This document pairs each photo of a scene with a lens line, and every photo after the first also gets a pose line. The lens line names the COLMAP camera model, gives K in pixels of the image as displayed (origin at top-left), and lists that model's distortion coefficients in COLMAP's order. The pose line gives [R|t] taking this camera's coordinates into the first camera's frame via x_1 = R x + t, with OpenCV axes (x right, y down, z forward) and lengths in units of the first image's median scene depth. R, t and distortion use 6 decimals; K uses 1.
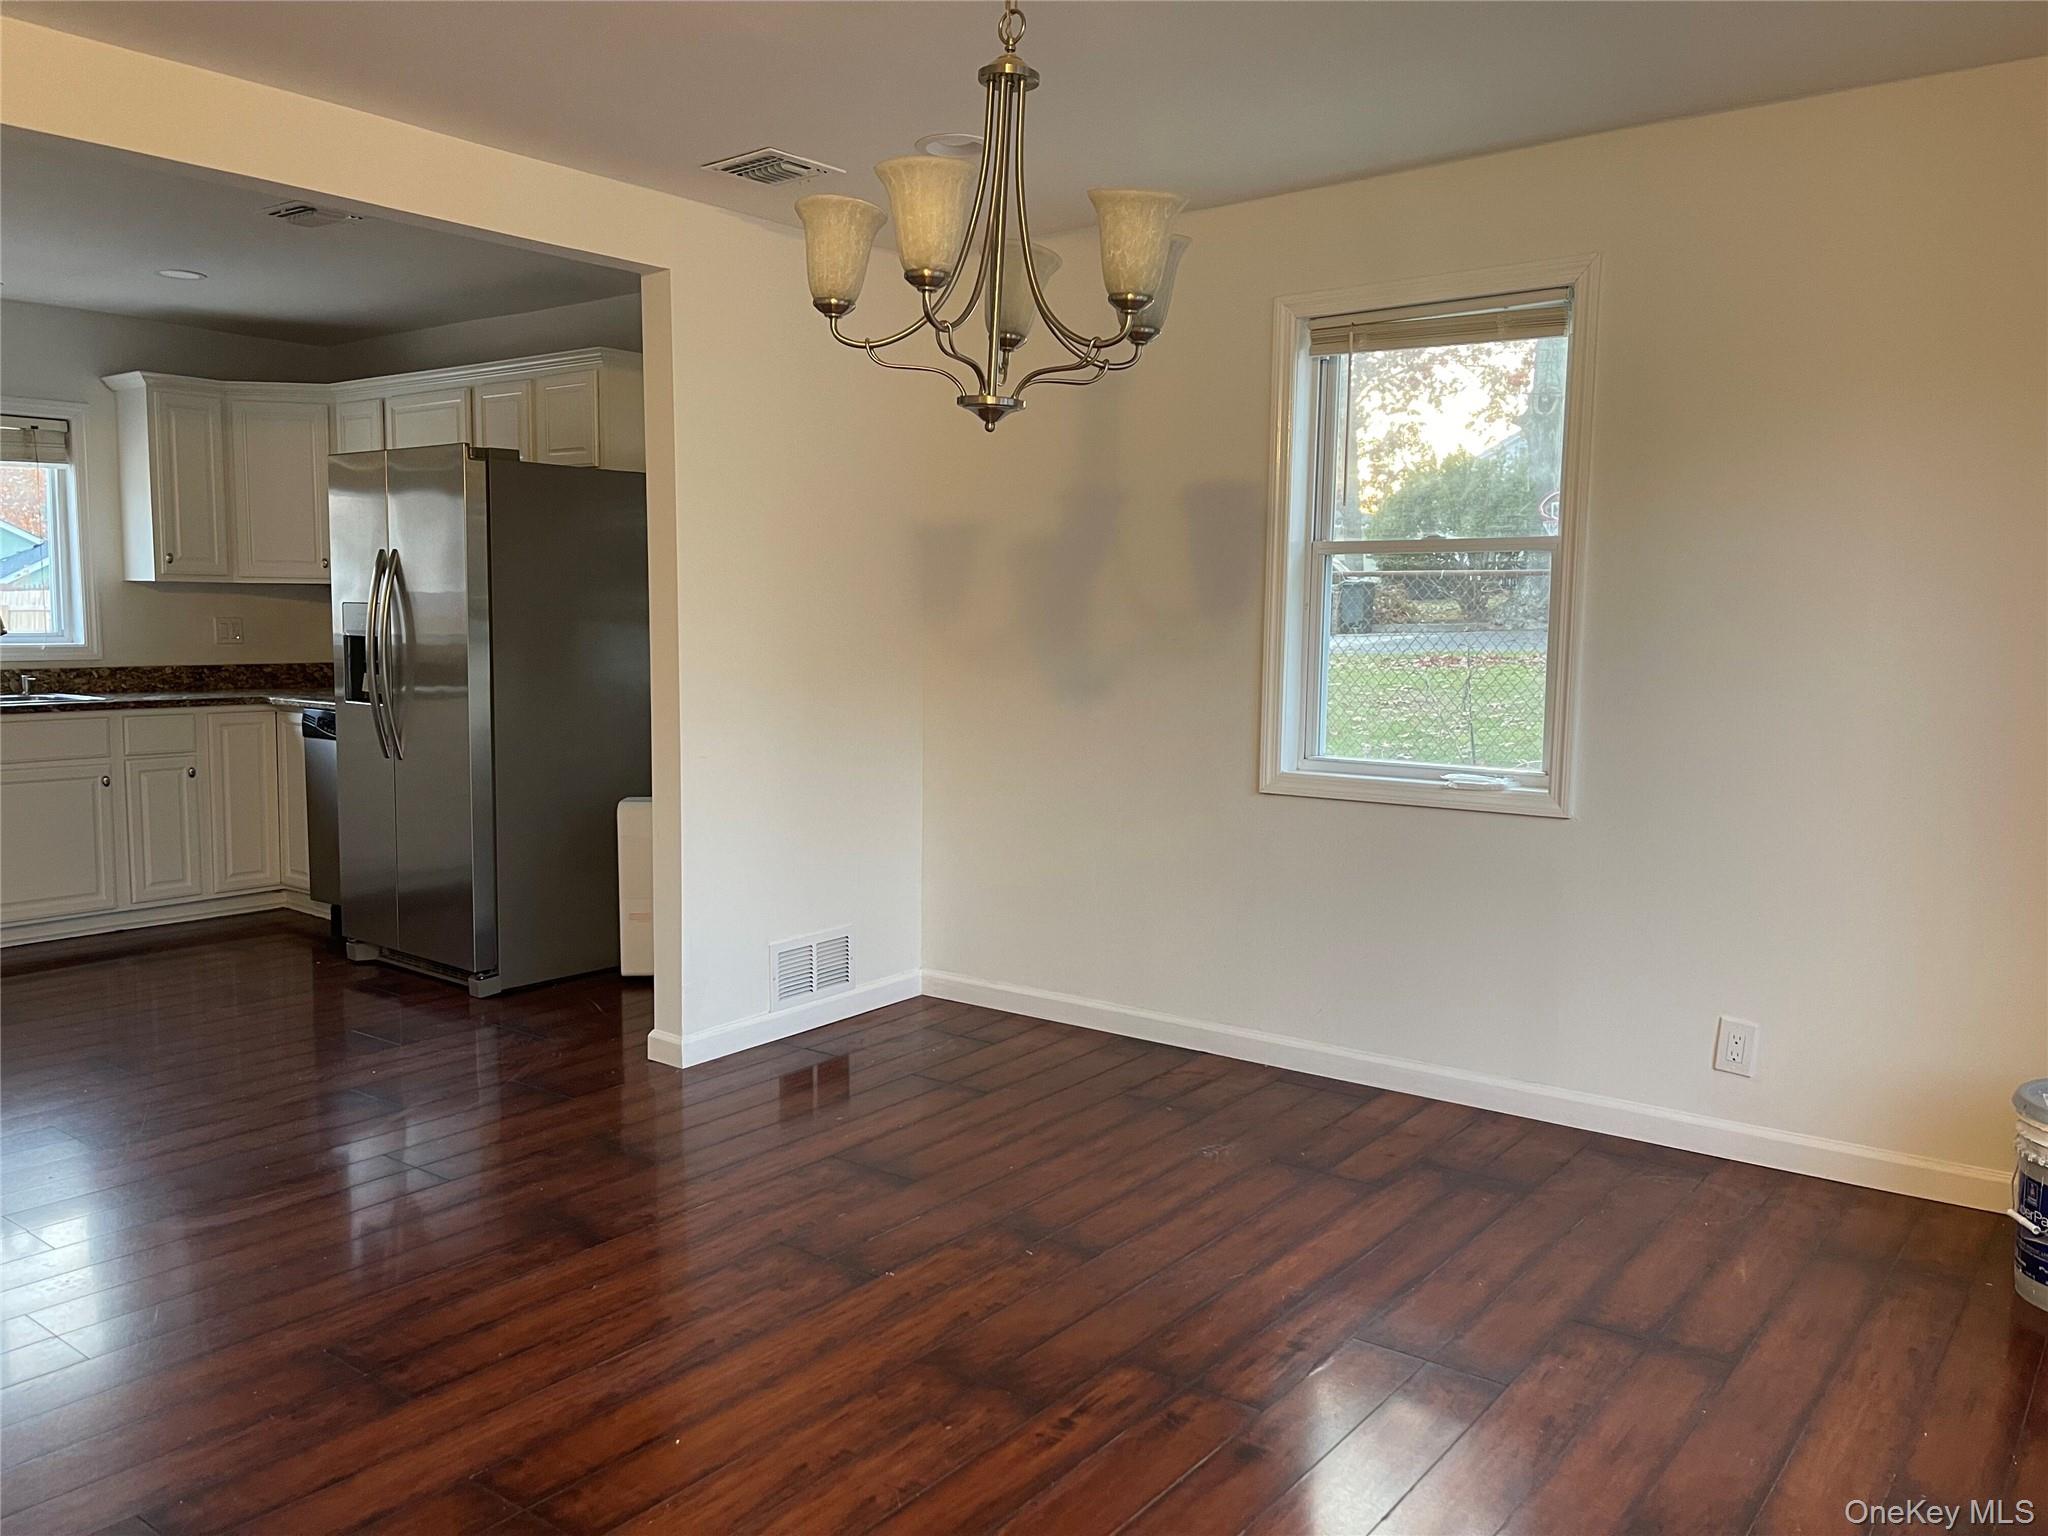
lens RADIAL K [[1525.6, 0, 1029.9], [0, 1525.6, 758.6], [0, 0, 1]] dist [0.012282, -0.008160]
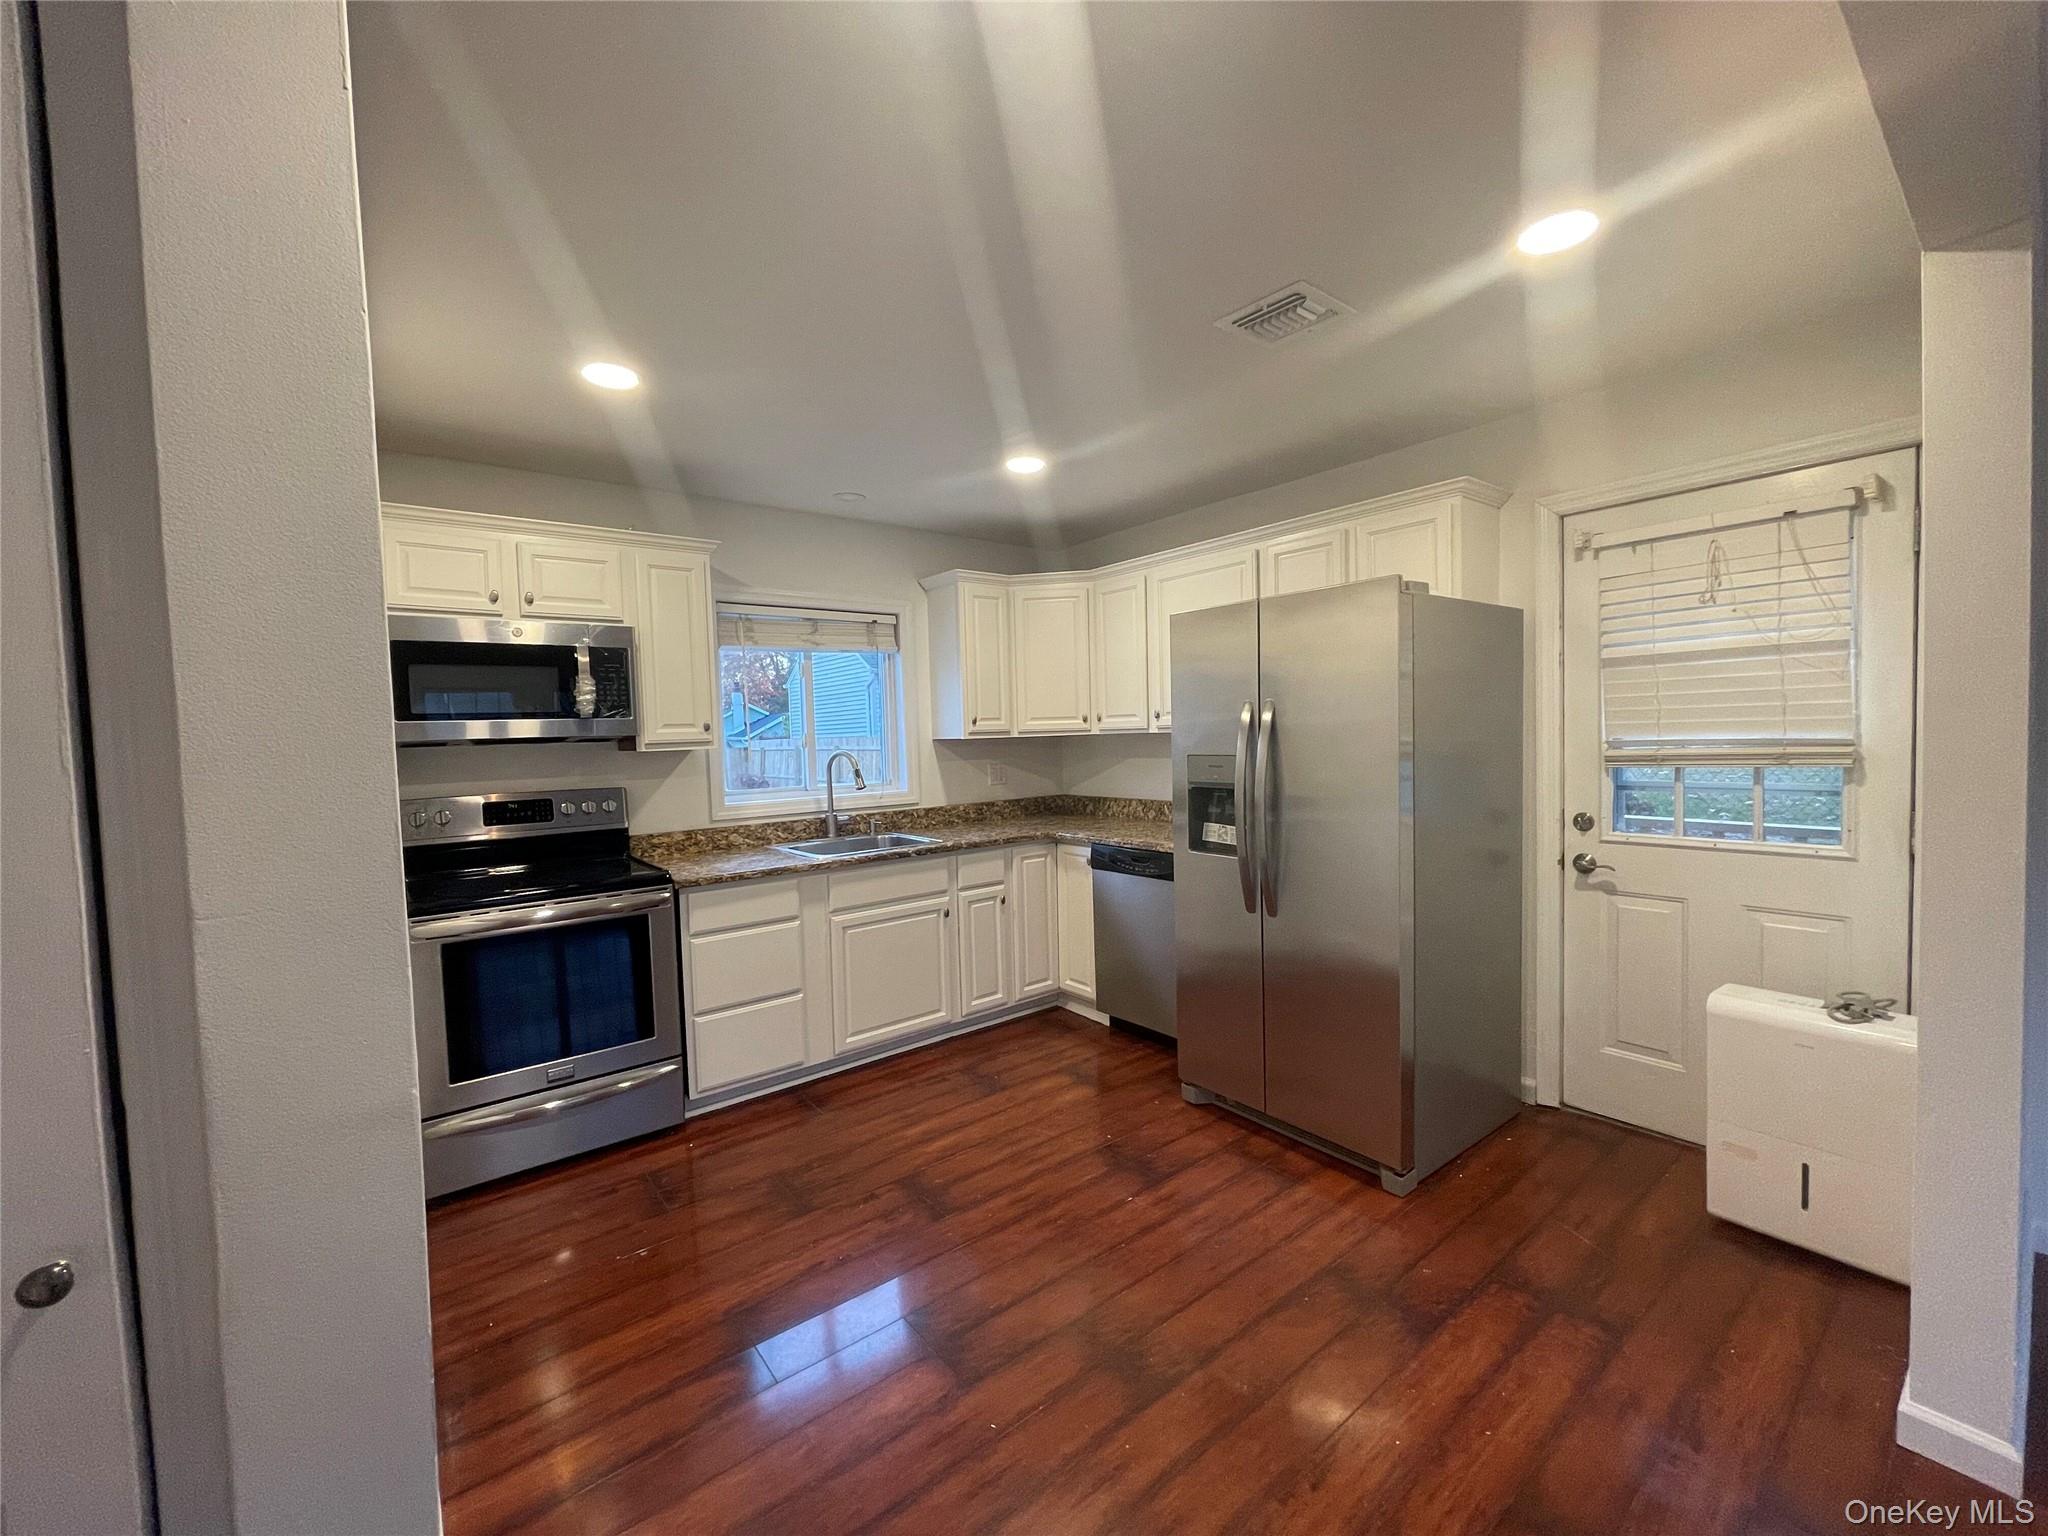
lens RADIAL K [[824.4, 0, 1020.8], [0, 824.4, 757.1], [0, 0, 1]] dist [-0.001453, -0.001536]
pose [[0.964784, -0.036145, -0.260548, -0.361584], [0.020448, 0.997822, -0.062711, -0.059650], [0.262247, 0.055175, 0.963422, 0.383833]]
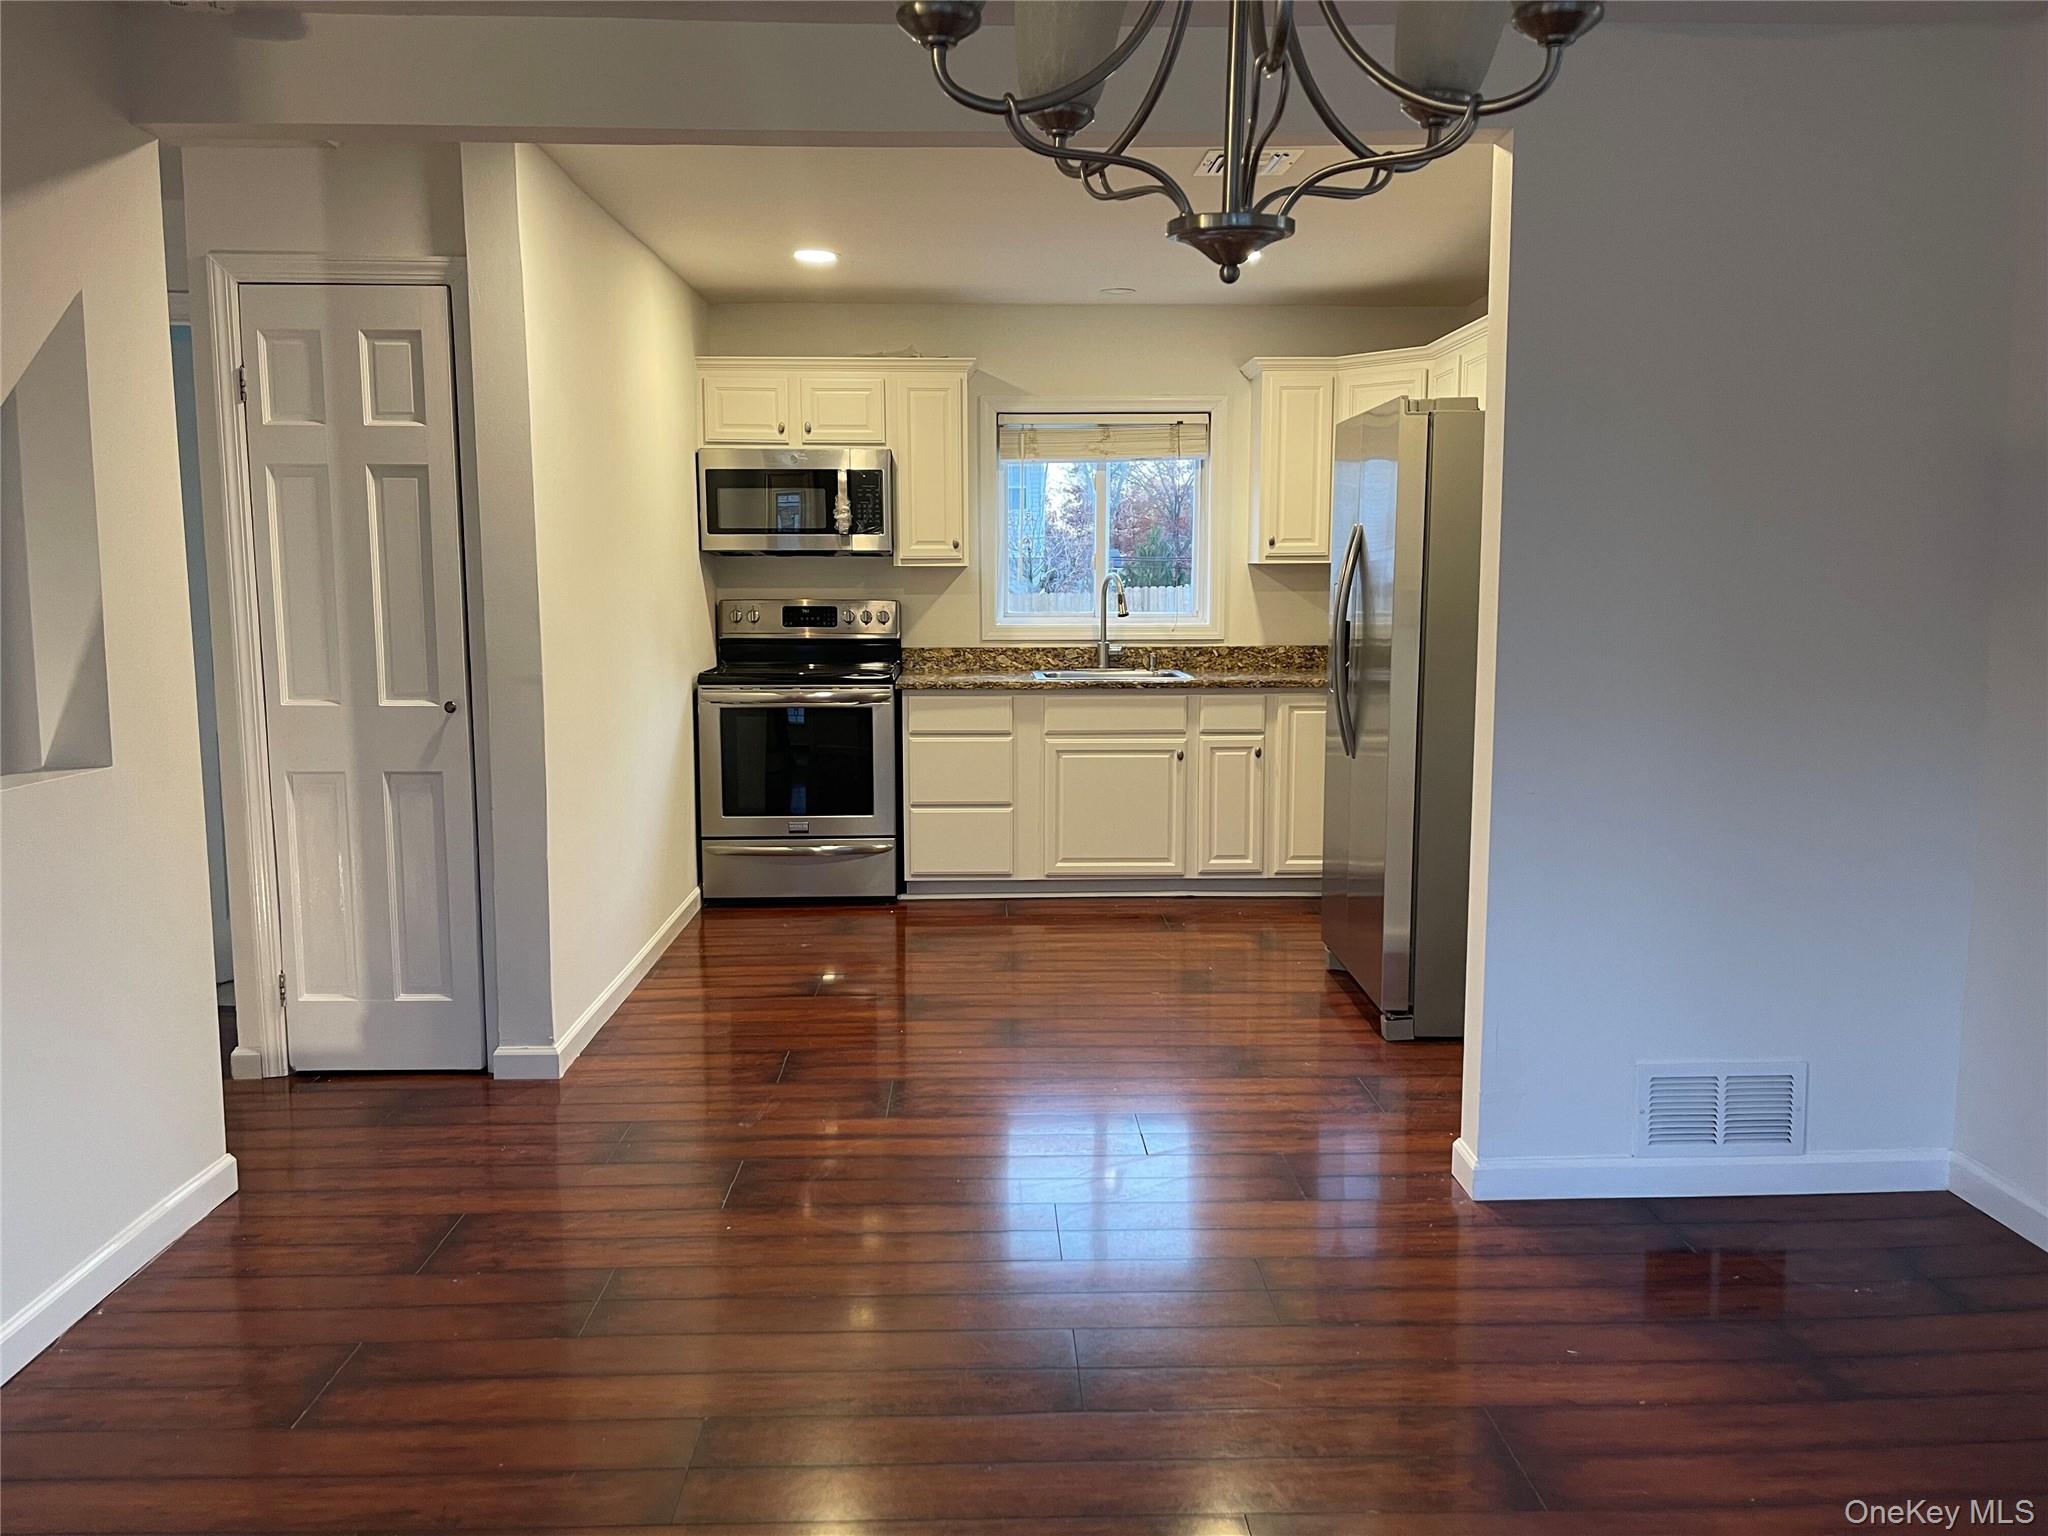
lens RADIAL K [[1525.6, 0, 1009.9], [0, 1525.6, 791.4], [0, 0, 1]] dist [0.012282, -0.008160]
pose [[0.616387, 0.093576, -0.781864, 0.141452], [-0.060581, 0.995607, 0.071398, -0.027246], [0.785110, 0.003357, 0.619347, 0.241293]]
